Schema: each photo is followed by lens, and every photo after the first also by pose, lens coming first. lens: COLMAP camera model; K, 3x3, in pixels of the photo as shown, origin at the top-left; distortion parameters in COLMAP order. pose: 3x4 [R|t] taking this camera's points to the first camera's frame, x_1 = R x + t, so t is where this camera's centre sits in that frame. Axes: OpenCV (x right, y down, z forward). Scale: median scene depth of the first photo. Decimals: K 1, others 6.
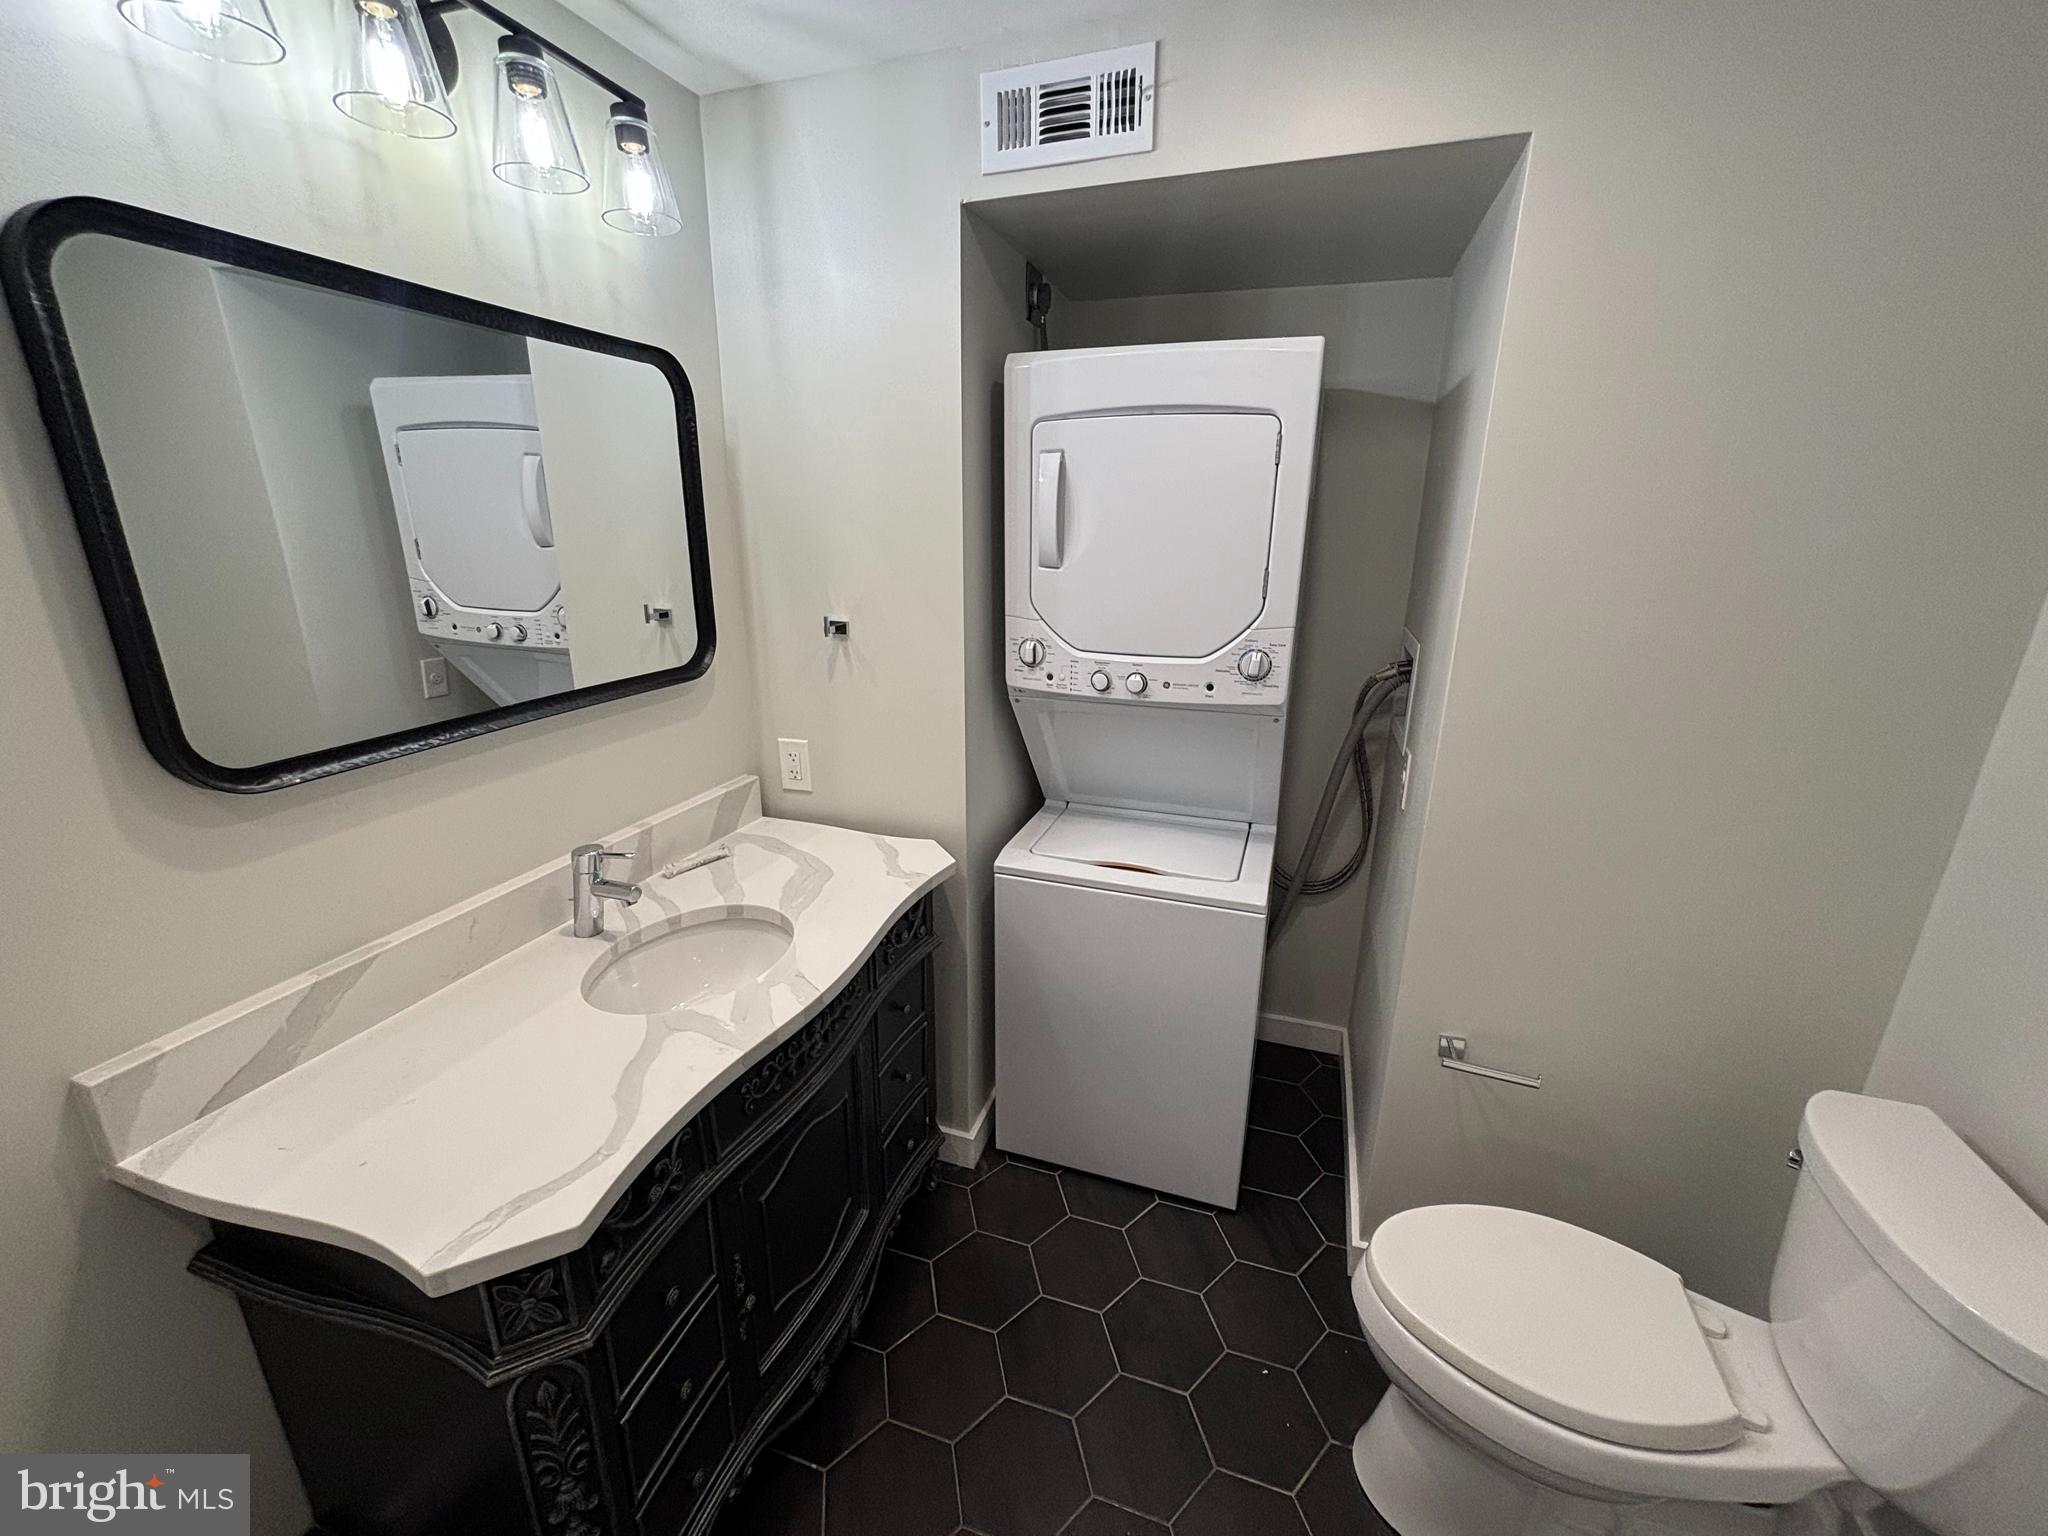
lens RADIAL K [[818.6, 0, 1036.0], [0, 818.6, 776.0], [0, 0, 1]] dist [-0.013334, 0.000253]
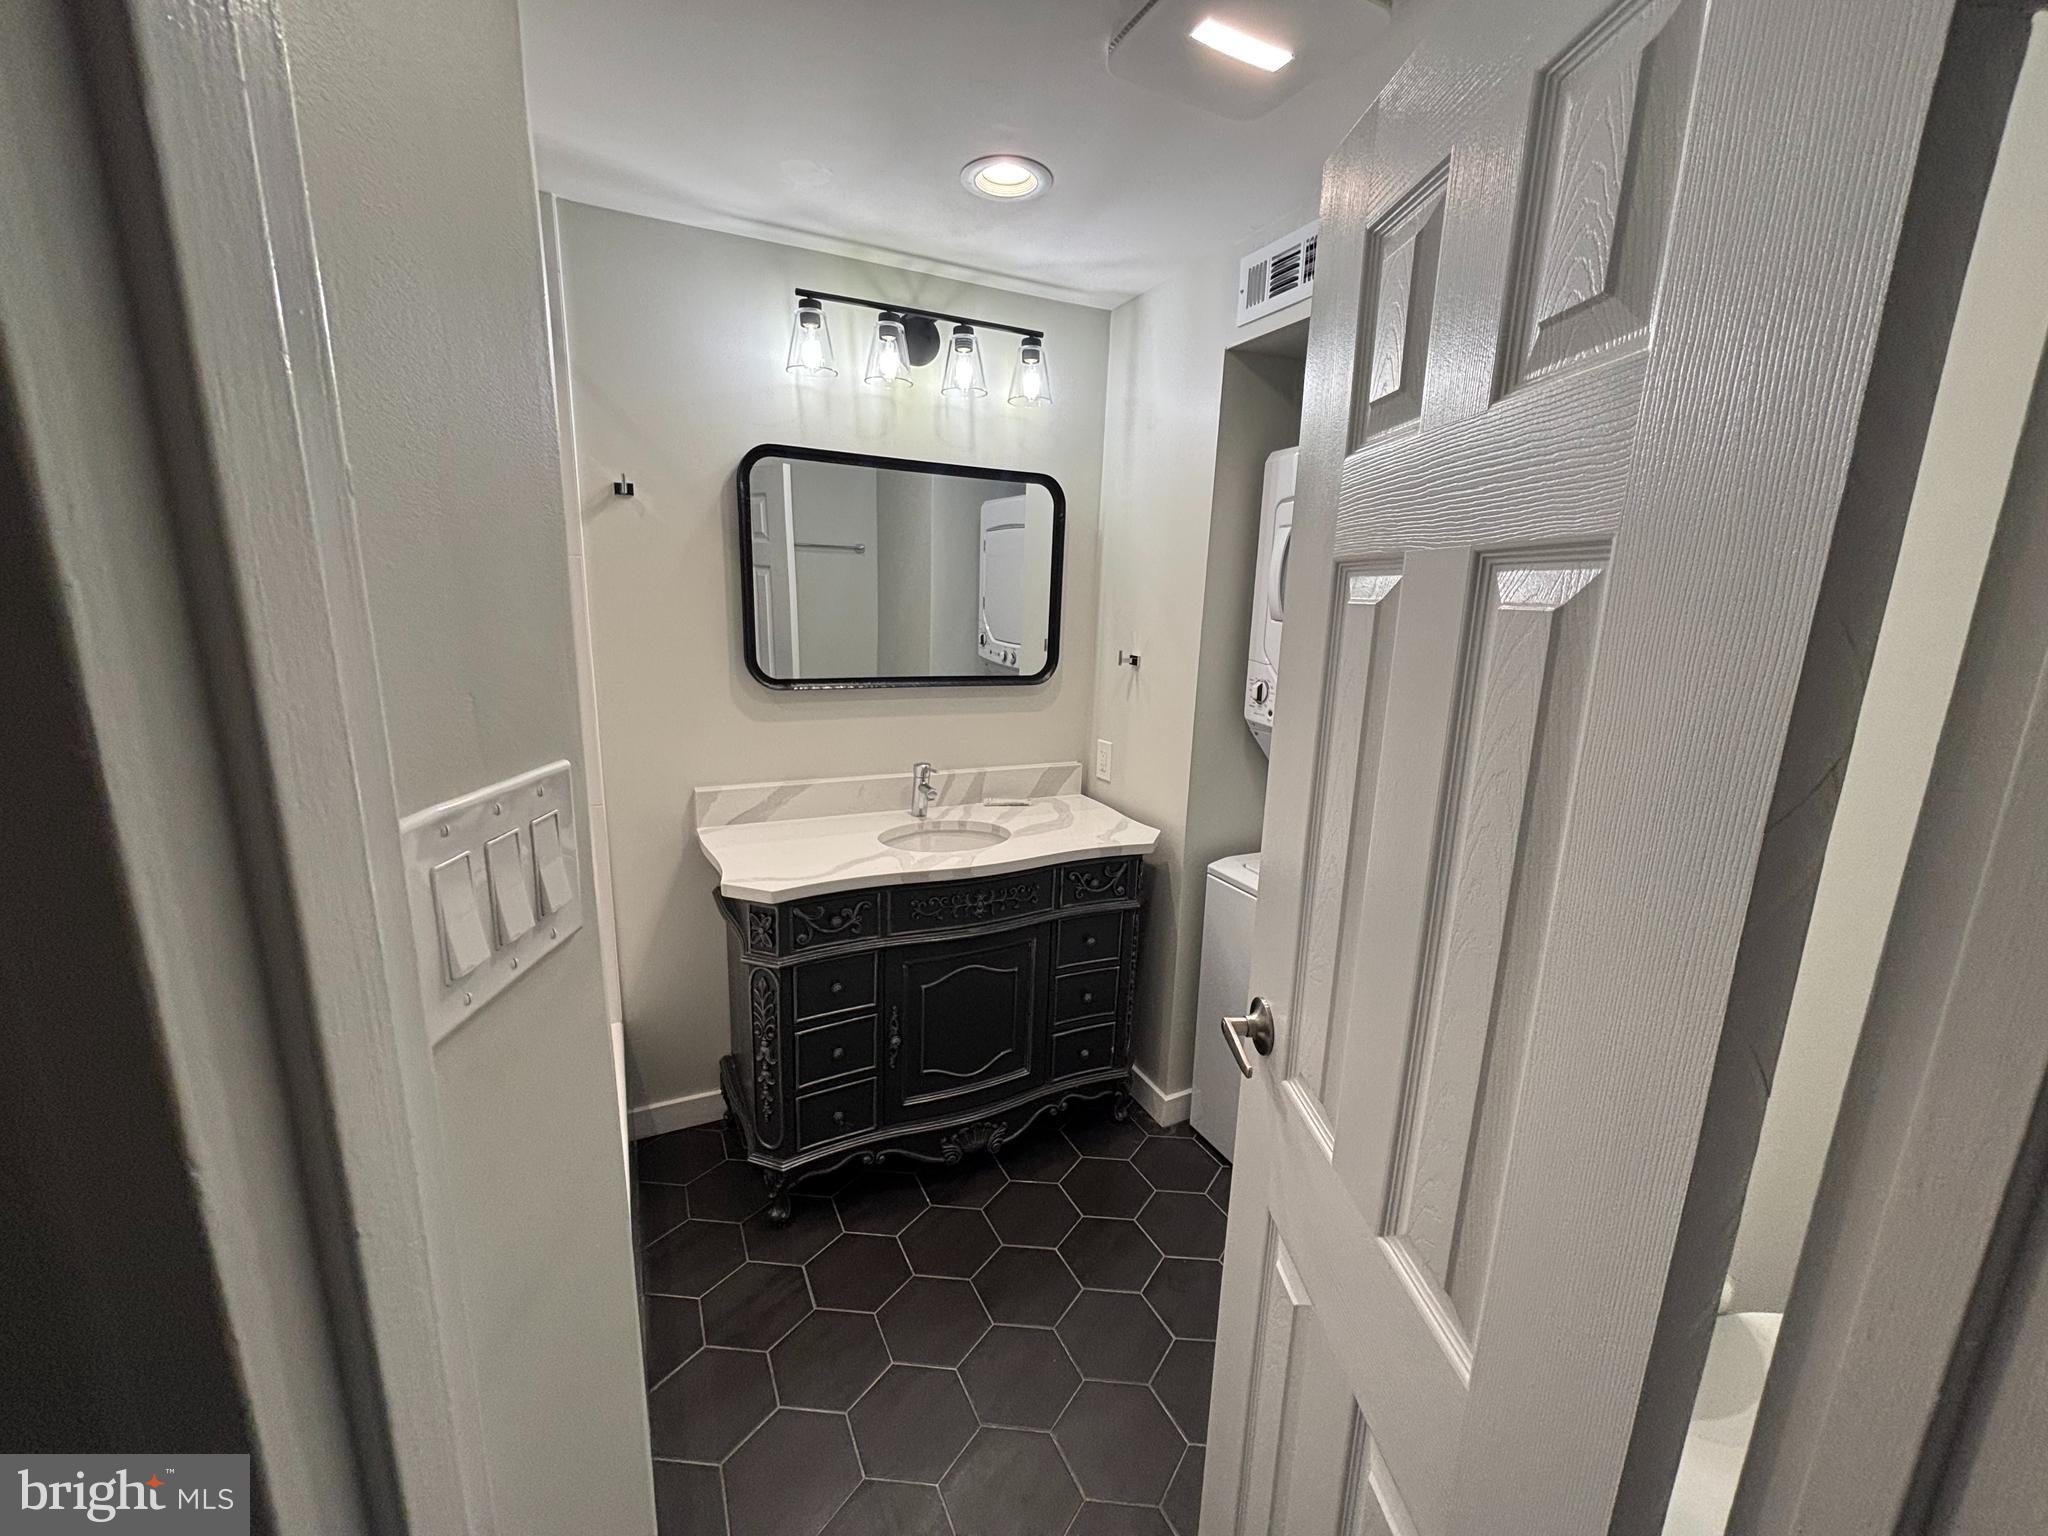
lens RADIAL K [[821.7, 0, 1020.8], [0, 821.7, 780.1], [0, 0, 1]] dist [-0.018702, 0.006518]
pose [[0.696104, 0.169684, -0.697601, 0.681652], [-0.237066, 0.971493, -0.000252, 0.062978], [0.677672, 0.165553, 0.716487, -0.075399]]
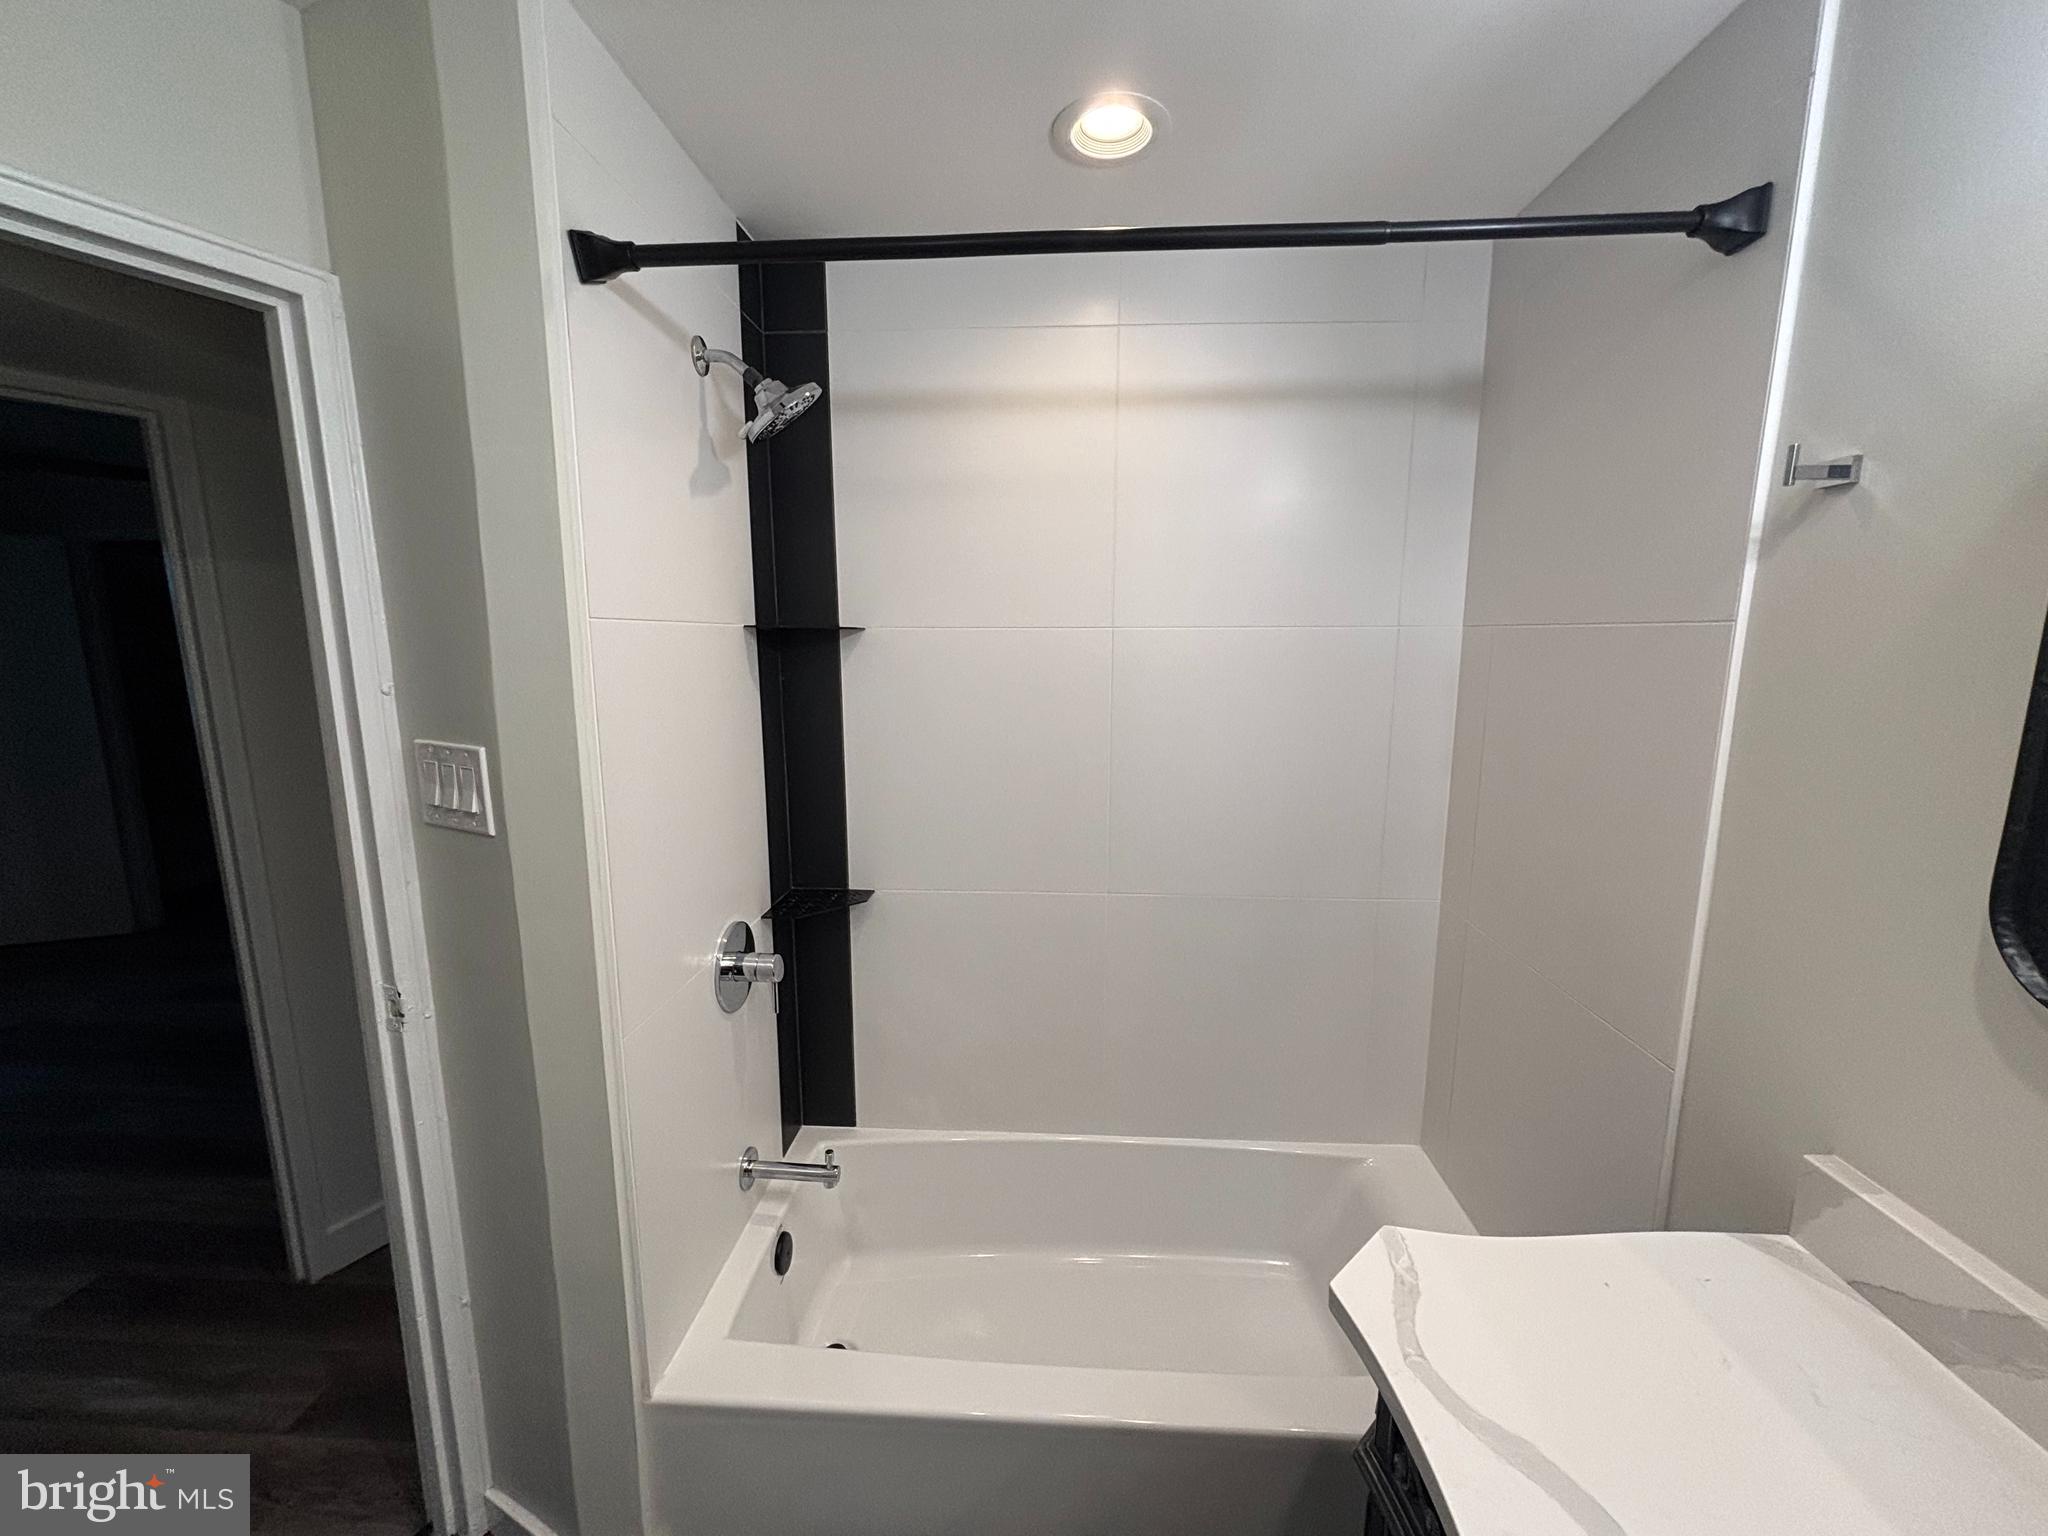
lens RADIAL K [[818.6, 0, 1036.0], [0, 818.6, 776.0], [0, 0, 1]] dist [-0.013334, 0.000253]
pose [[-0.964046, 0.038732, -0.262899, 0.026960], [-0.084135, 0.893939, 0.440222, -0.235842], [0.252066, 0.446513, -0.858539, 0.767582]]
